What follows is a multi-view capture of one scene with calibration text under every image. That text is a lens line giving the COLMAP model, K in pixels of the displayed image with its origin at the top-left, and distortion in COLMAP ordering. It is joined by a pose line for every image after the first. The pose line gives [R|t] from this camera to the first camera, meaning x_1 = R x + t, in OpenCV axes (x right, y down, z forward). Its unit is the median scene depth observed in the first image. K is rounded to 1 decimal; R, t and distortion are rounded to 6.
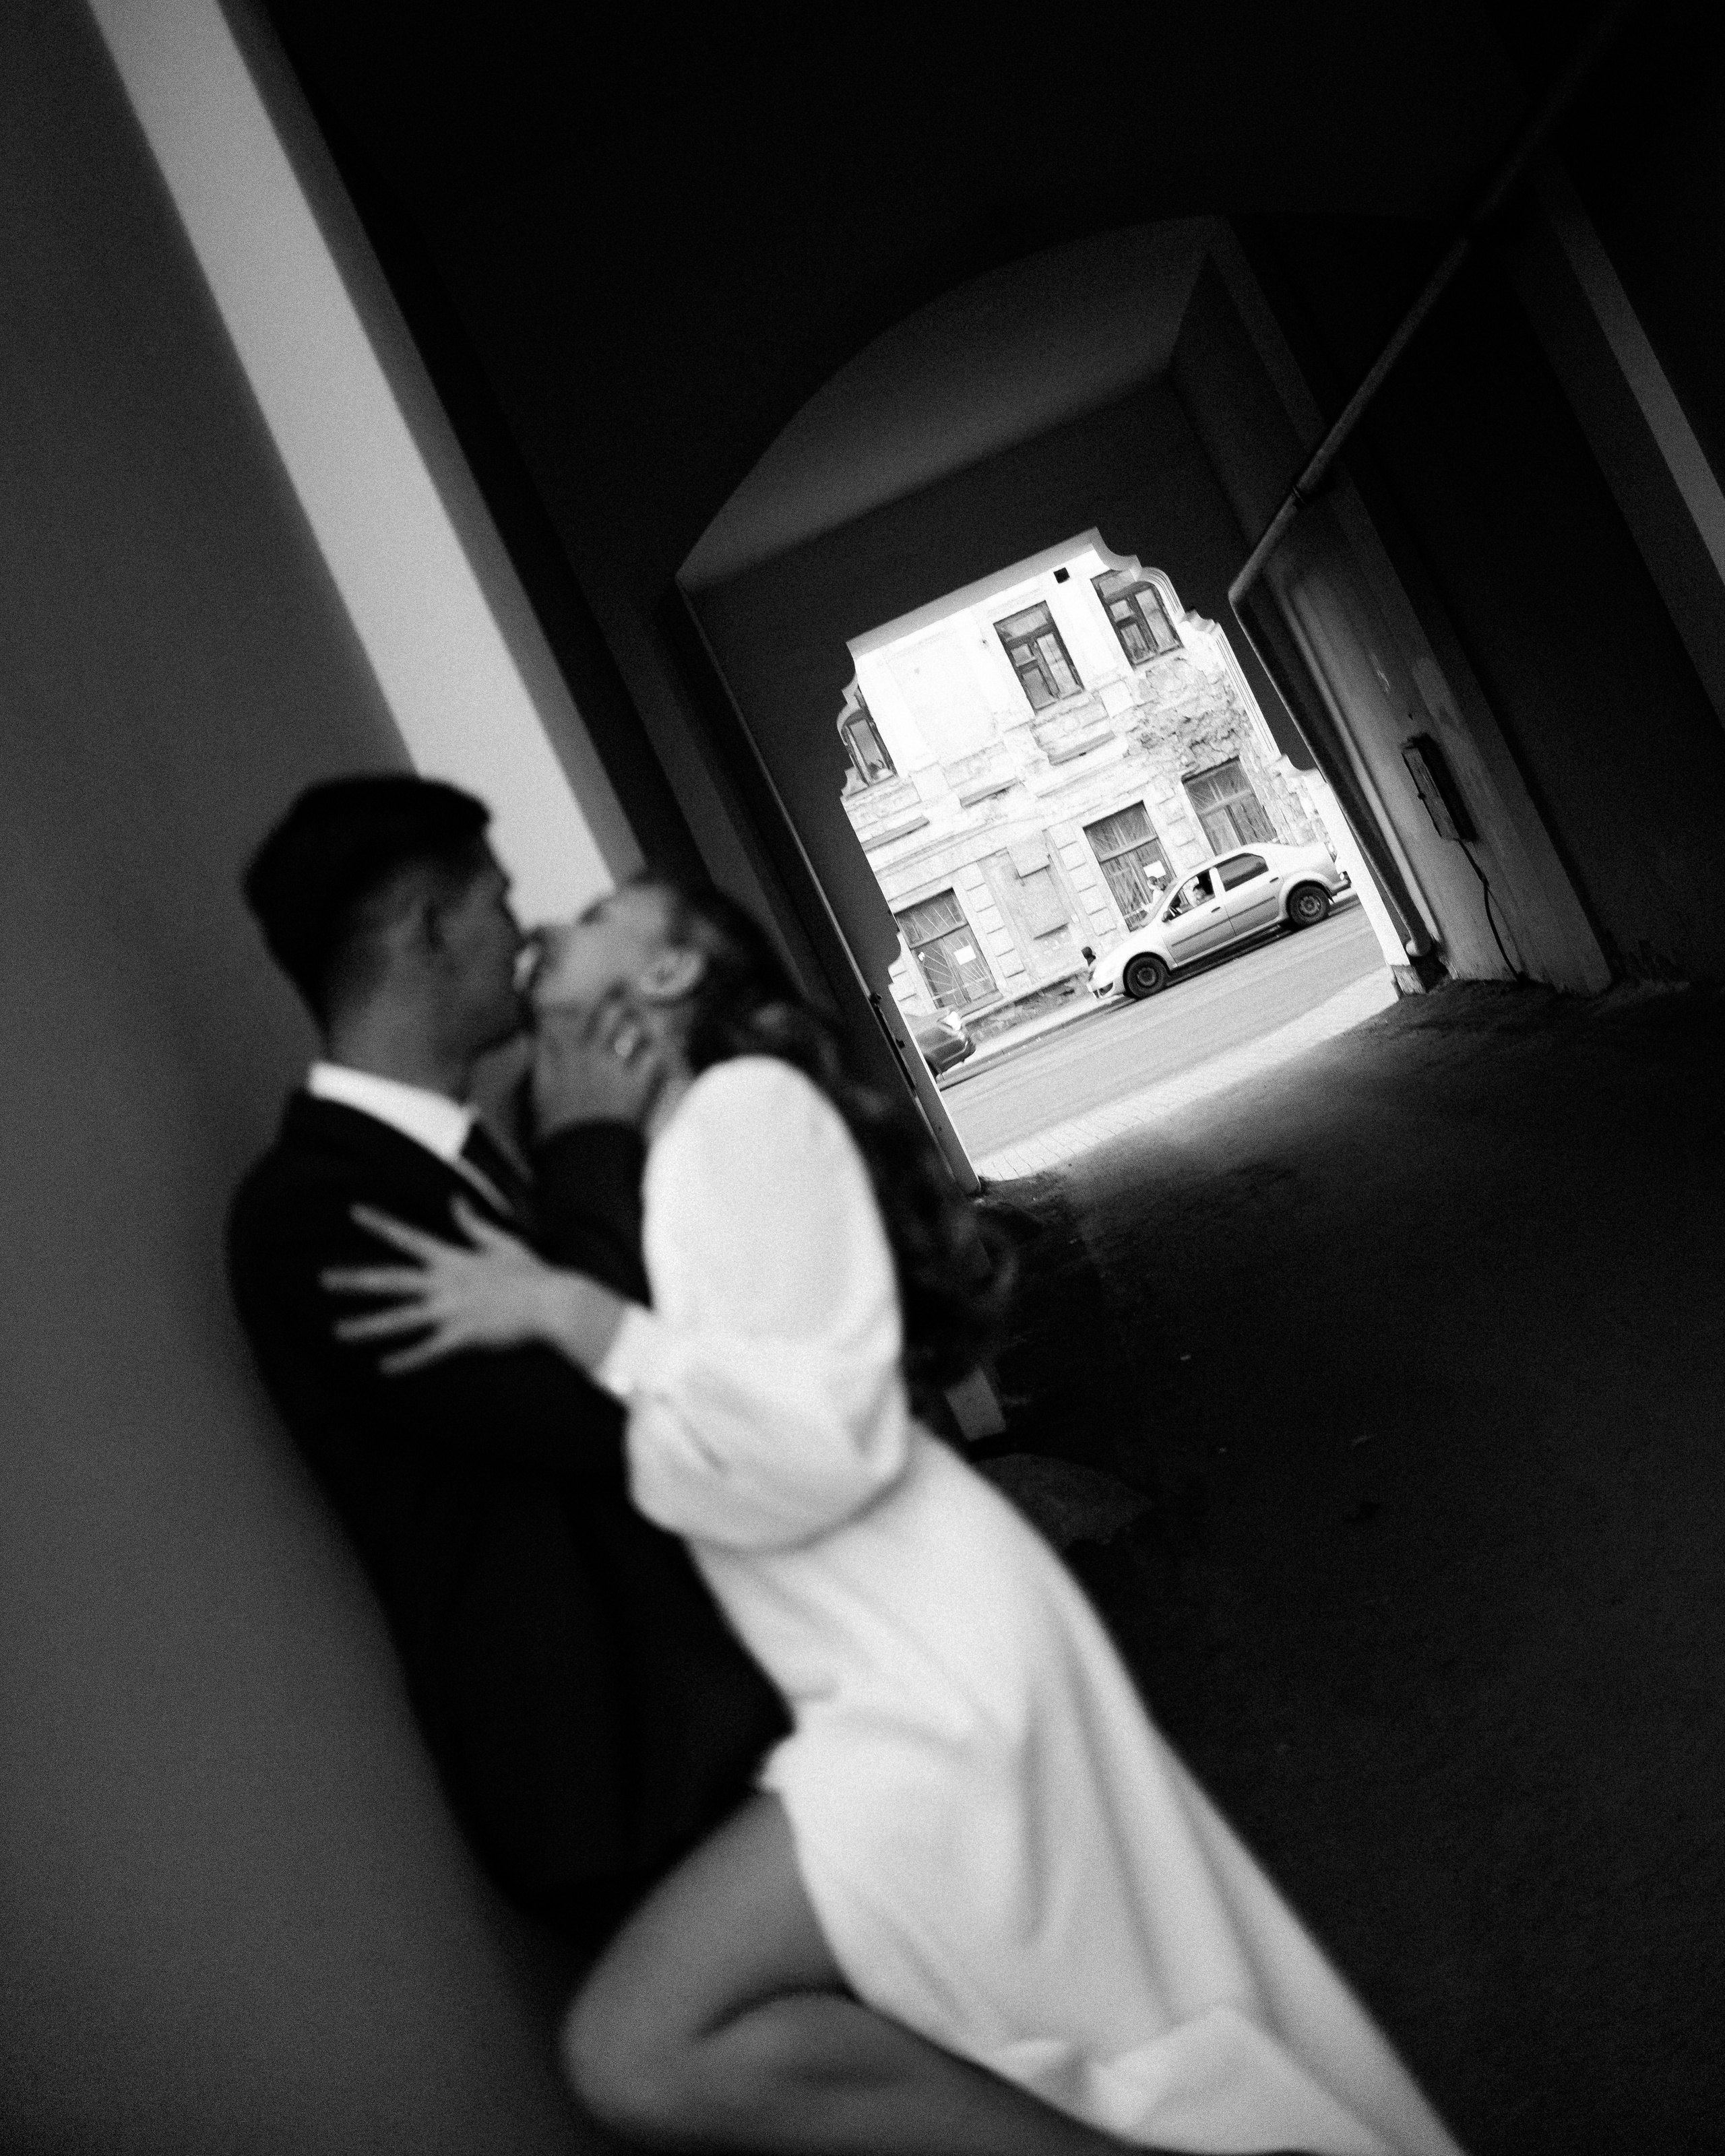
lens RADIAL K [[2332.3, 0, 862.5], [0, 2332.3, 1078.0], [0, 0, 1]] dist [-0.022200, -0.018082]
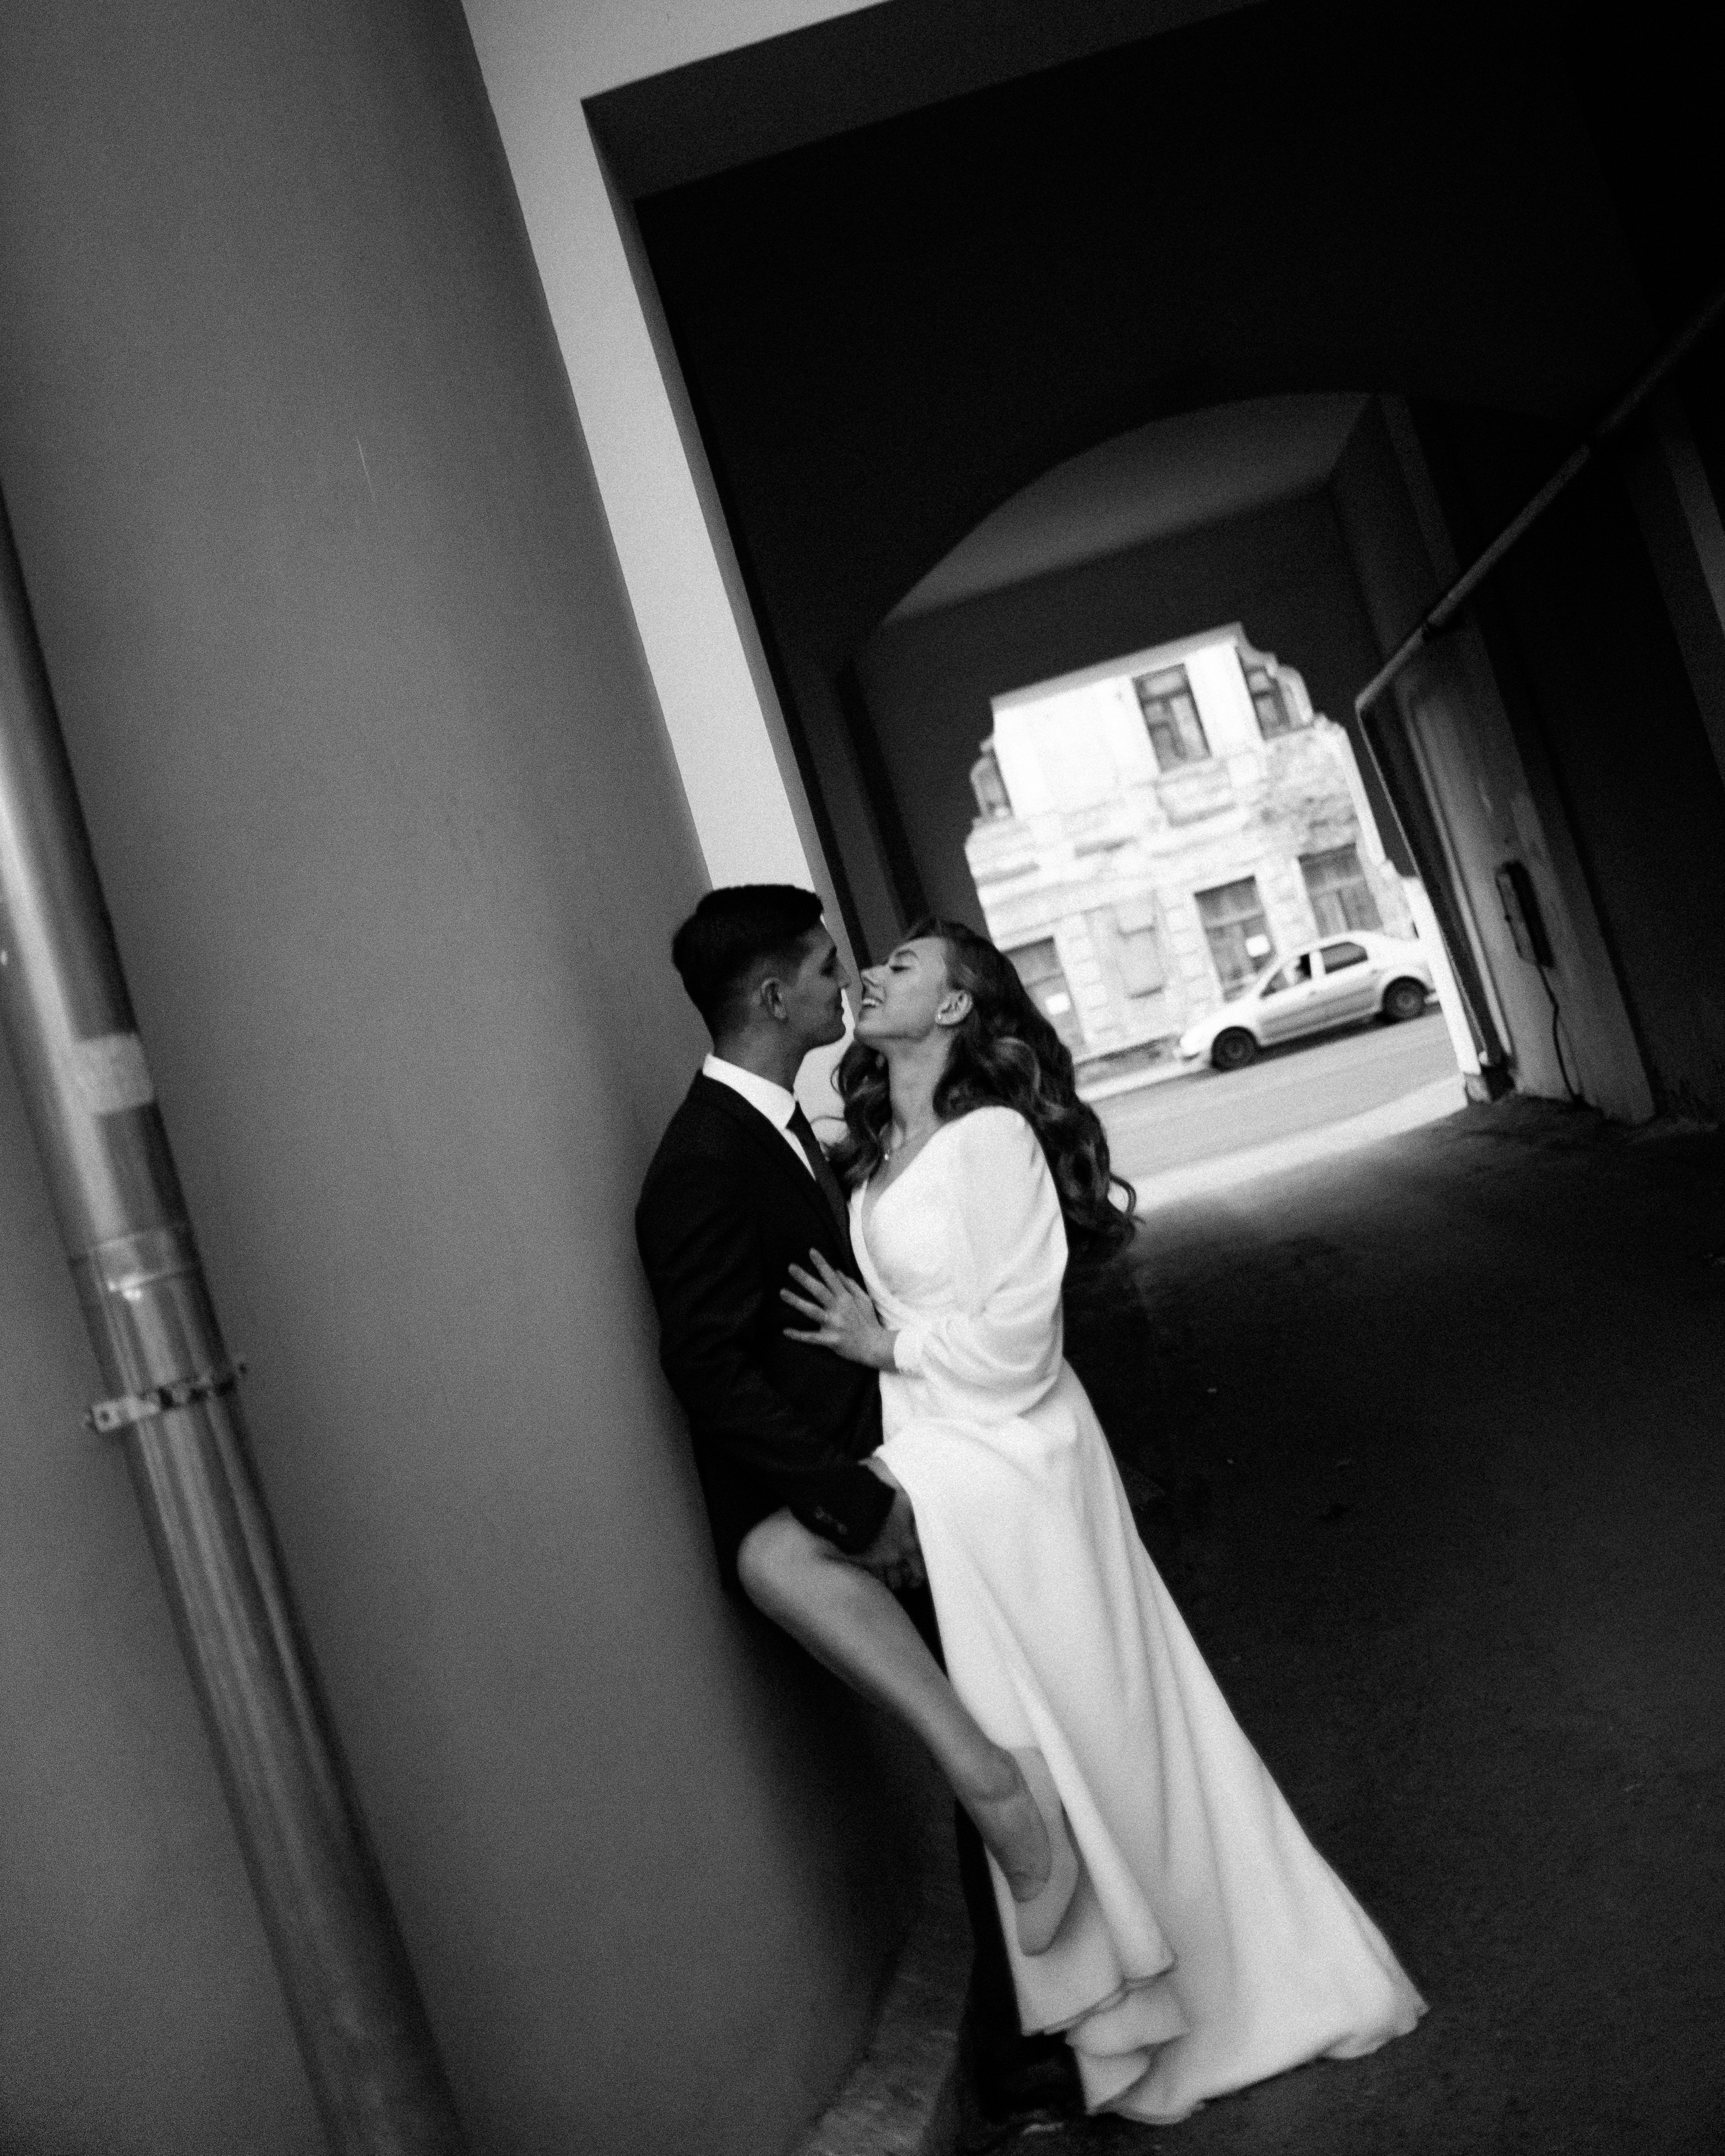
lens RADIAL K [[2447.4, 0, 862.5], [0, 2447.4, 1078.0], [0, 0, 1]] dist [0.005453, -0.002519]
pose [[0.990818, 0.131946, -0.029506, -0.008380], [-0.132302, 0.991155, -0.010437, 0.001659], [0.027868, 0.014245, 0.999510, -0.106719]]
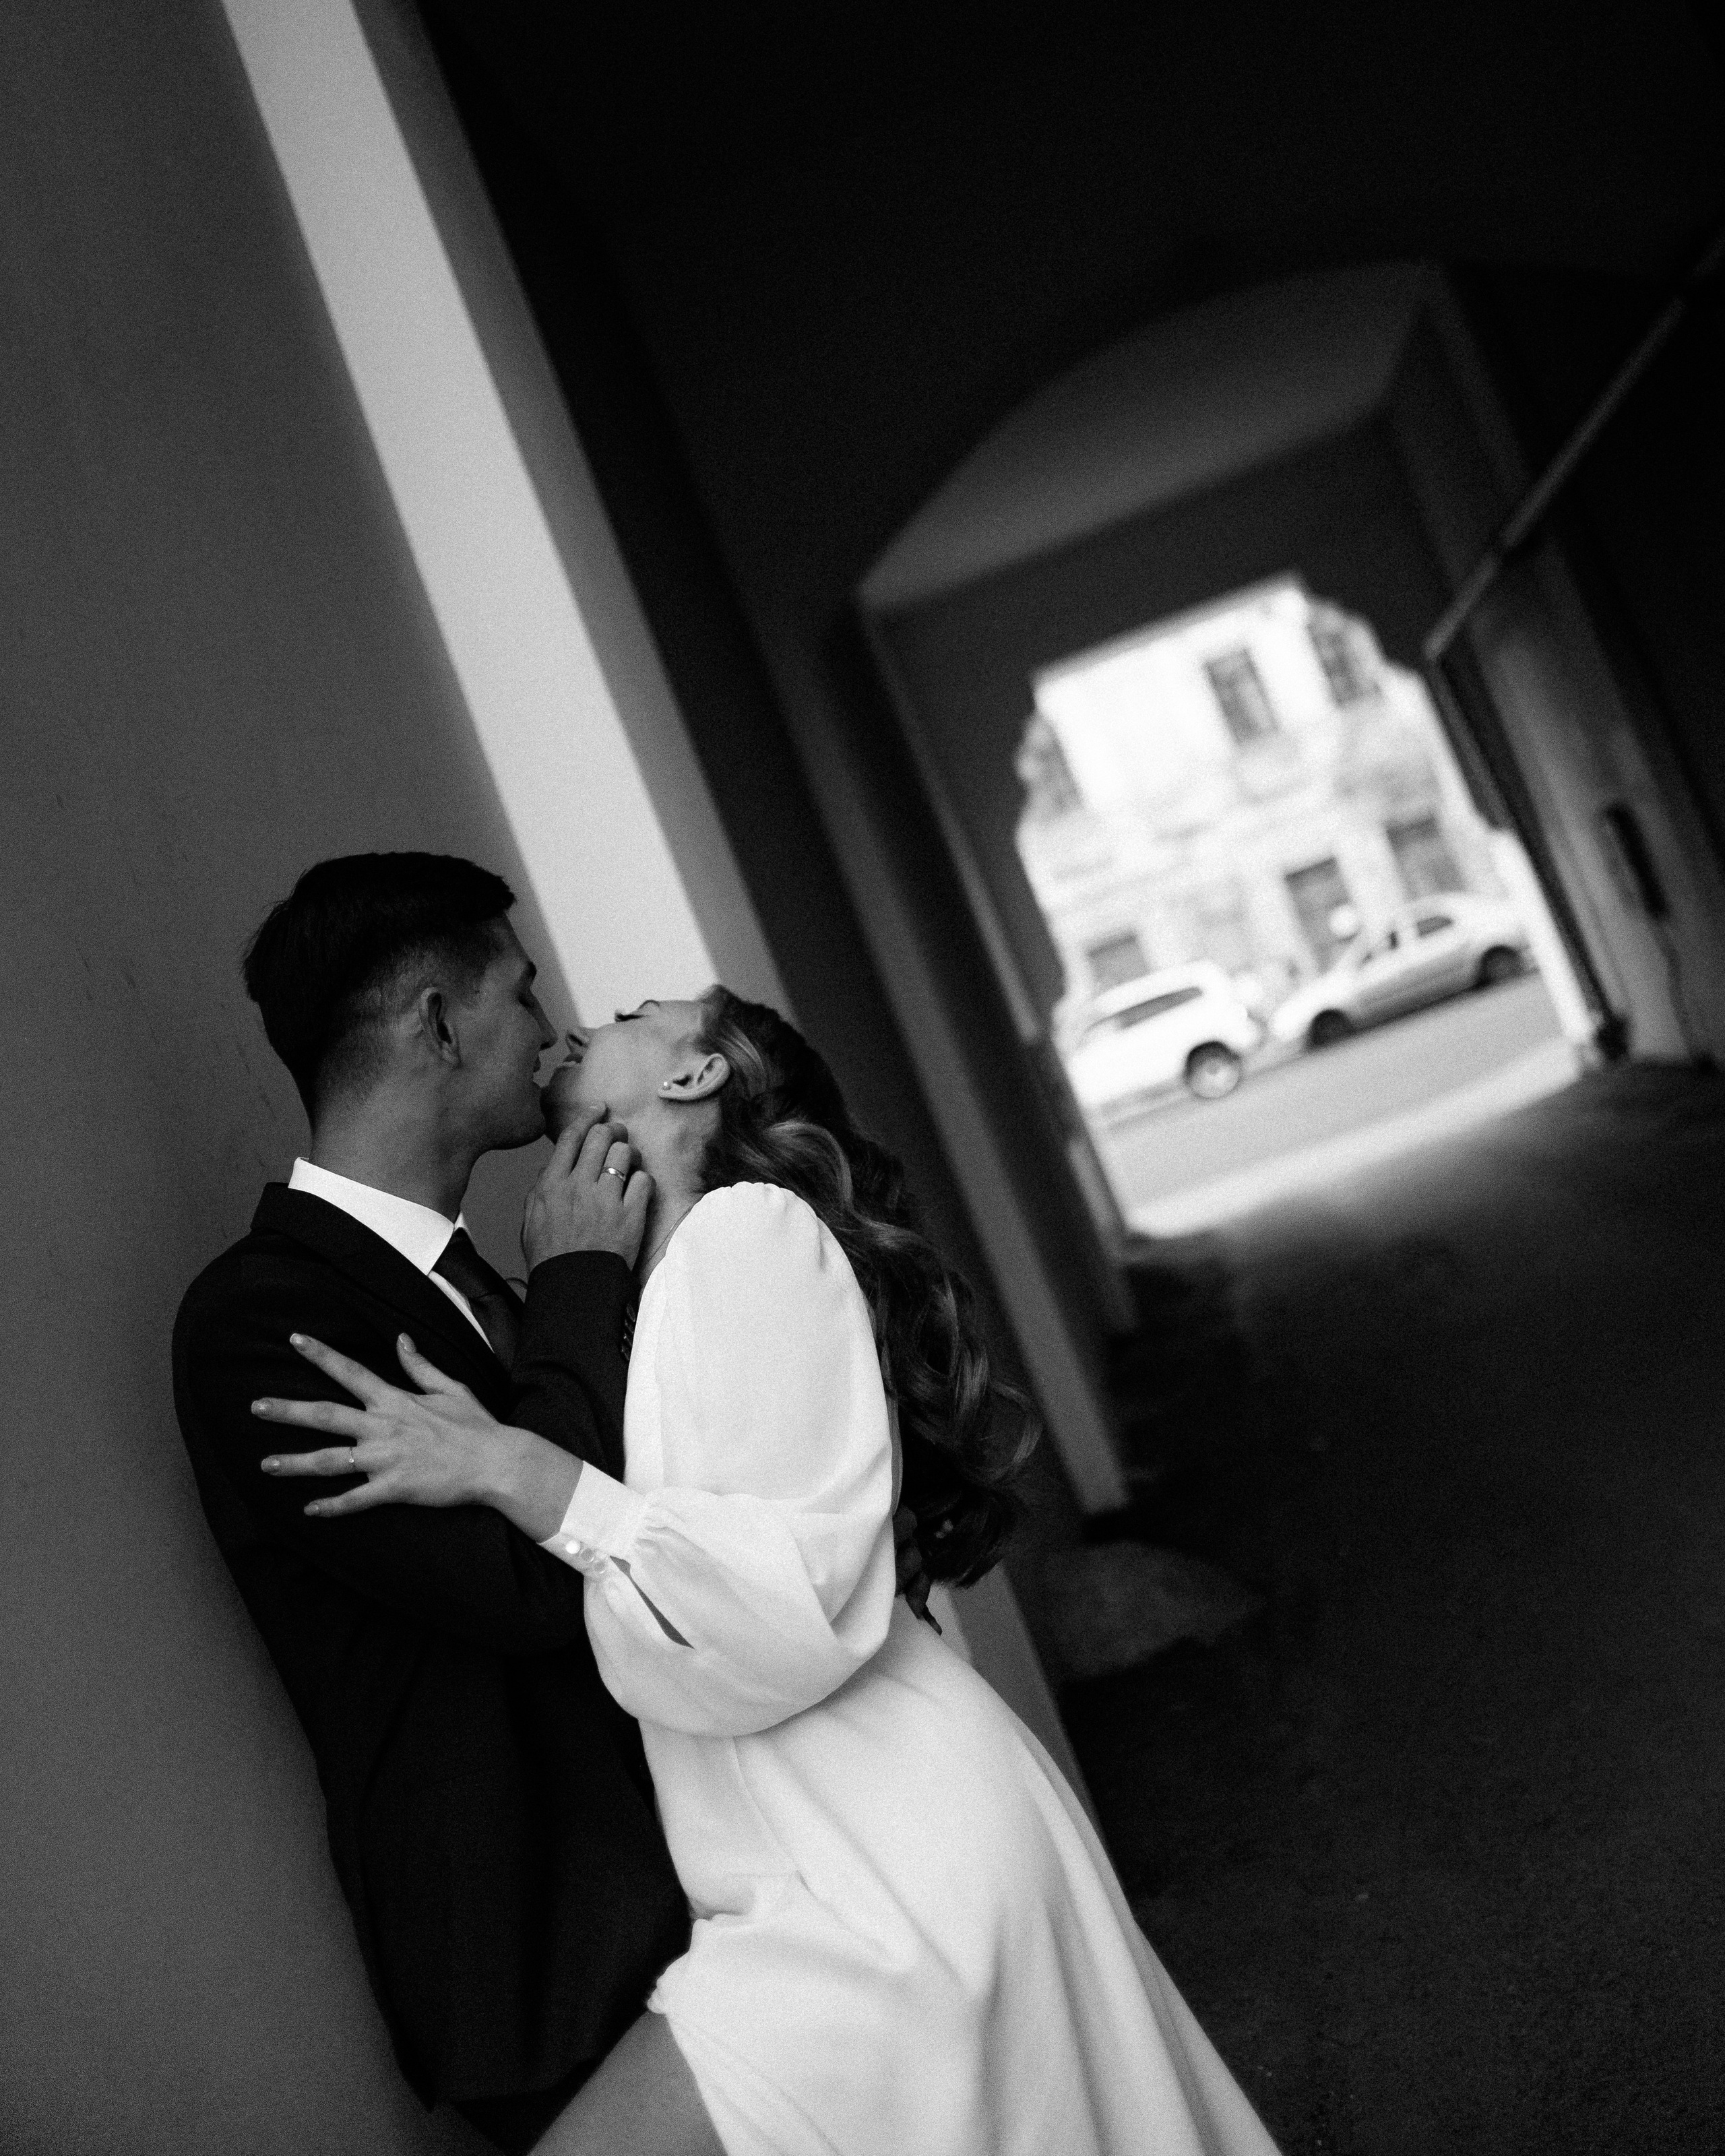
lens RADIAL K [[2332.3, 0, 862.5], [0, 2332.3, 1078.0], [0, 0, 1]] dist [-0.022200, -0.018082]
pose [[0.995225, 0.057428, -0.078931, 0.008445], [-0.058263, 0.998267, -0.008317, -0.005814], [0.078317, 0.012876, 0.996845, 0.010188]]
